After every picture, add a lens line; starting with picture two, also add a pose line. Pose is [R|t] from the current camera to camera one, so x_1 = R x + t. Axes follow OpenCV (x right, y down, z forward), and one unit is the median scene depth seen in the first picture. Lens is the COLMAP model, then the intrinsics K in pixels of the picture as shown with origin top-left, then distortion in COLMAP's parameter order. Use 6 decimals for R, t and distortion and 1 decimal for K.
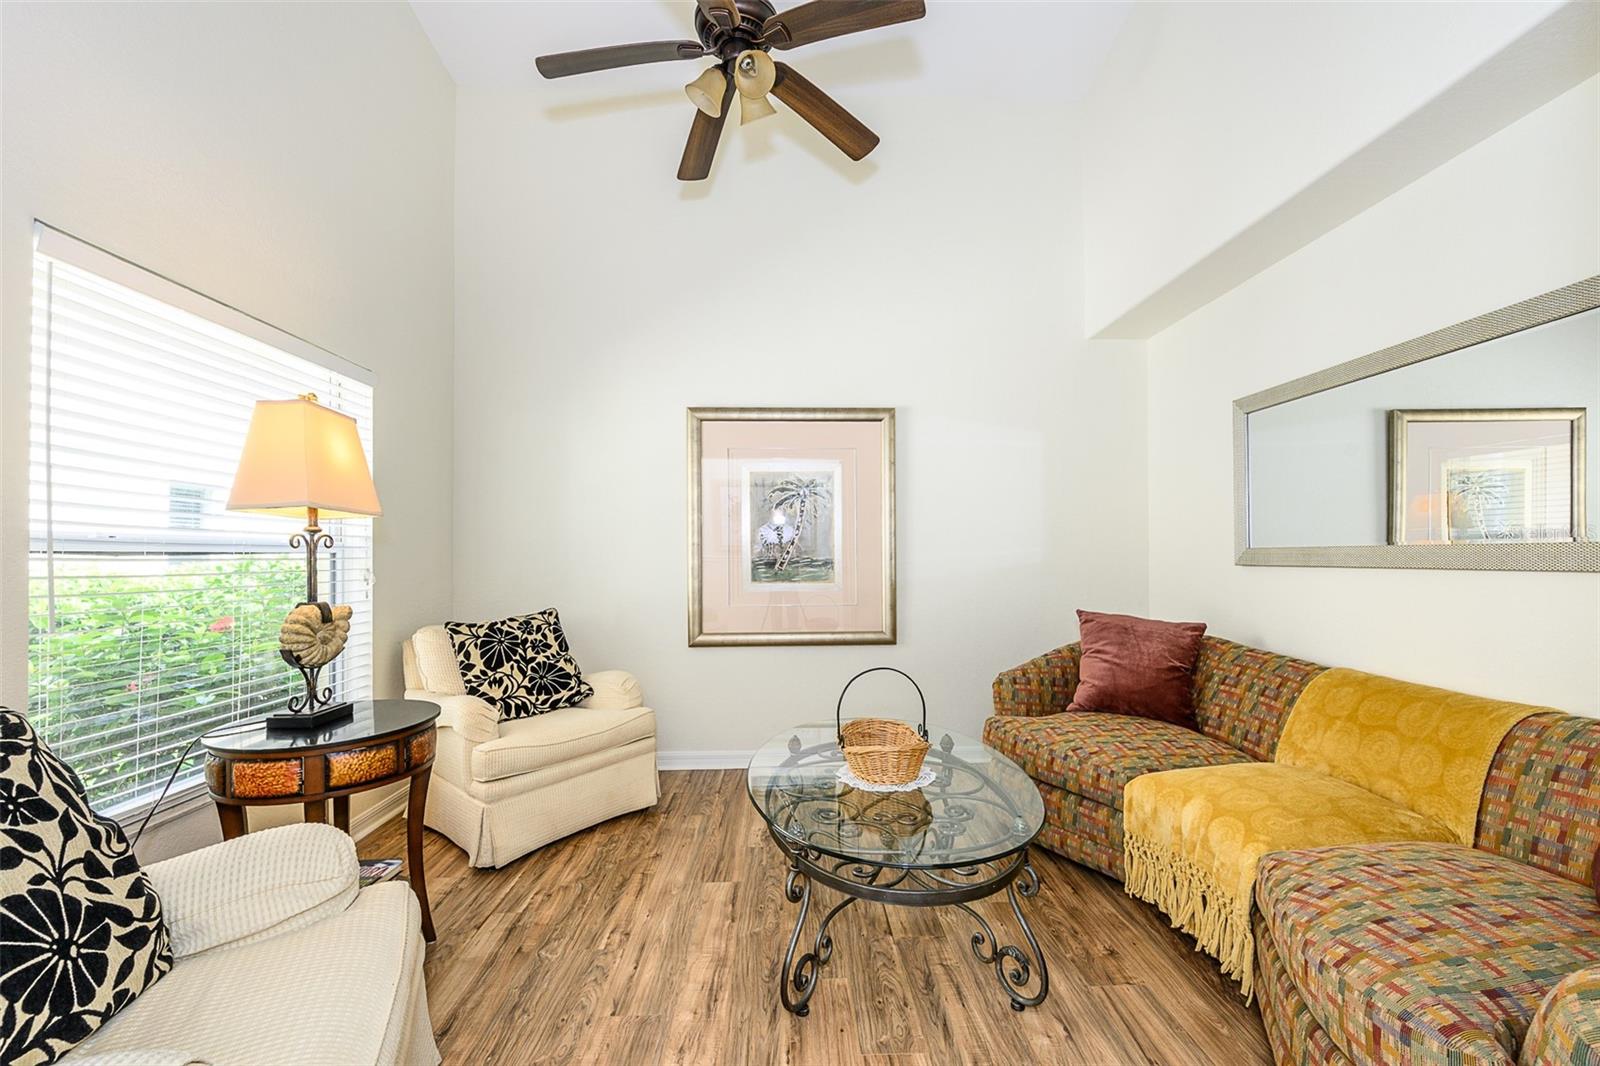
lens RADIAL K [[660.8, 0, 767.1], [0, 660.8, 556.3], [0, 0, 1]] dist [-0.007439, 0.001322]
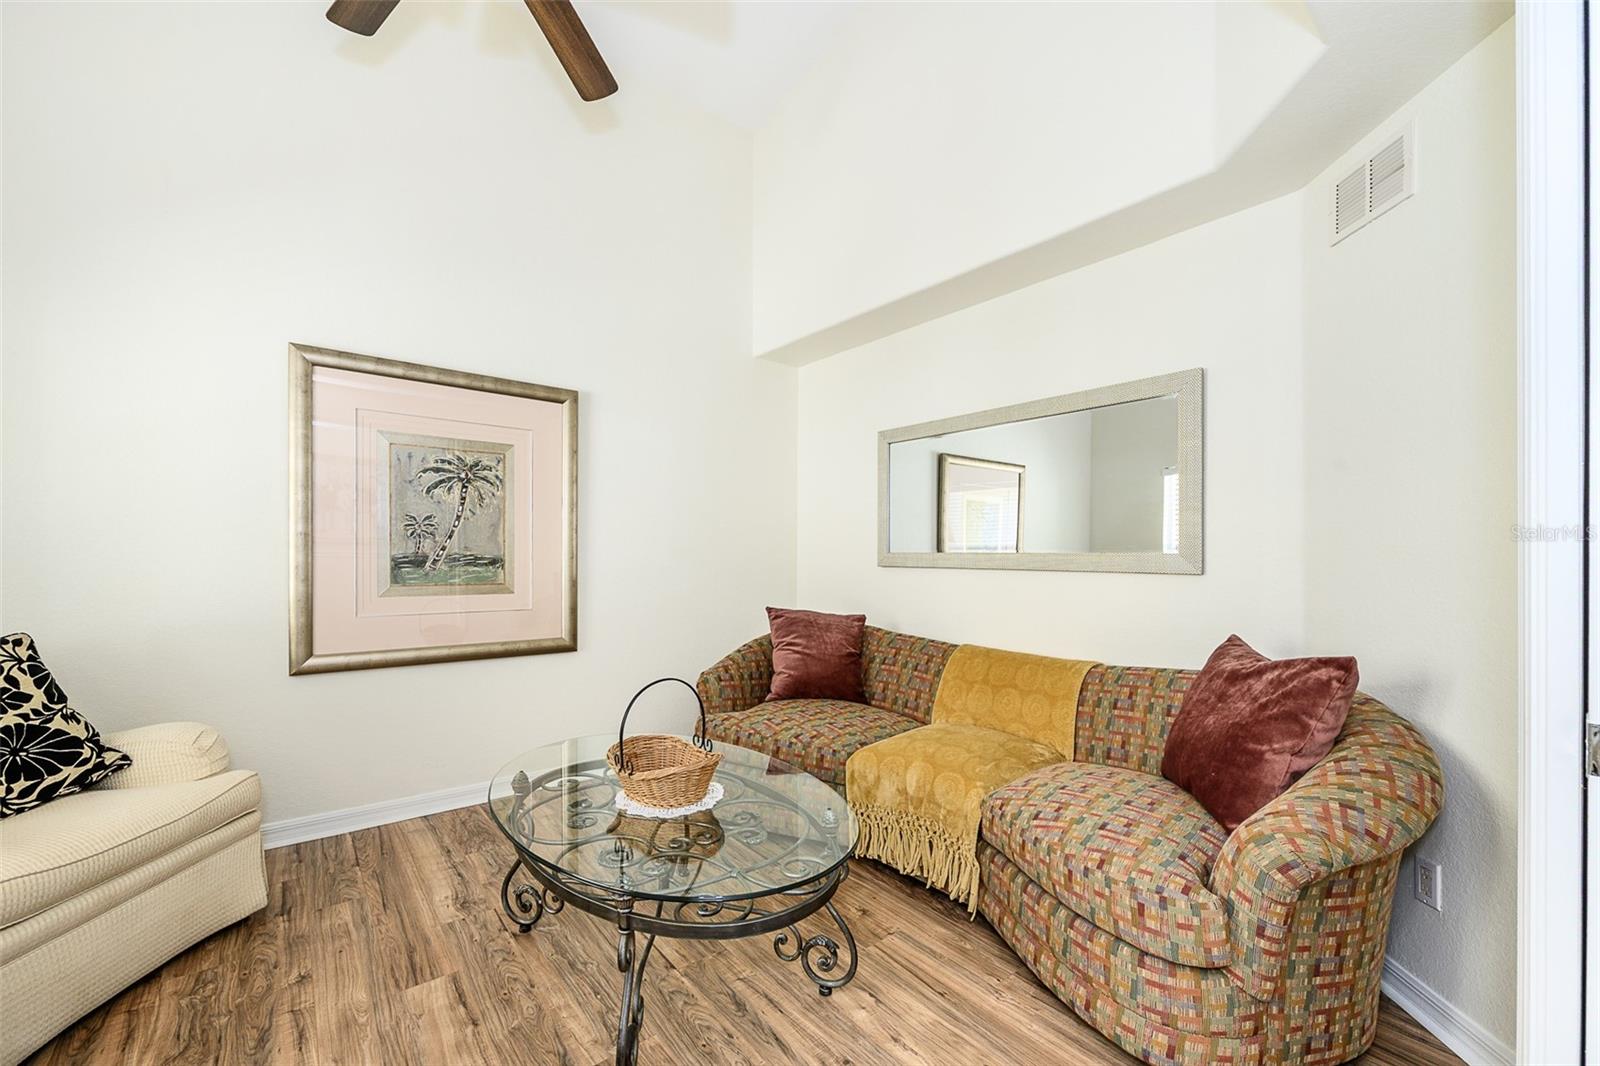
lens RADIAL K [[660.8, 0, 782.1], [0, 660.8, 566.2], [0, 0, 1]] dist [-0.007439, 0.001322]
pose [[0.788301, 0.004727, 0.615272, -0.196013], [-0.014813, 0.999826, 0.011298, 0.001742], [-0.615111, -0.018021, 0.788234, 0.146323]]
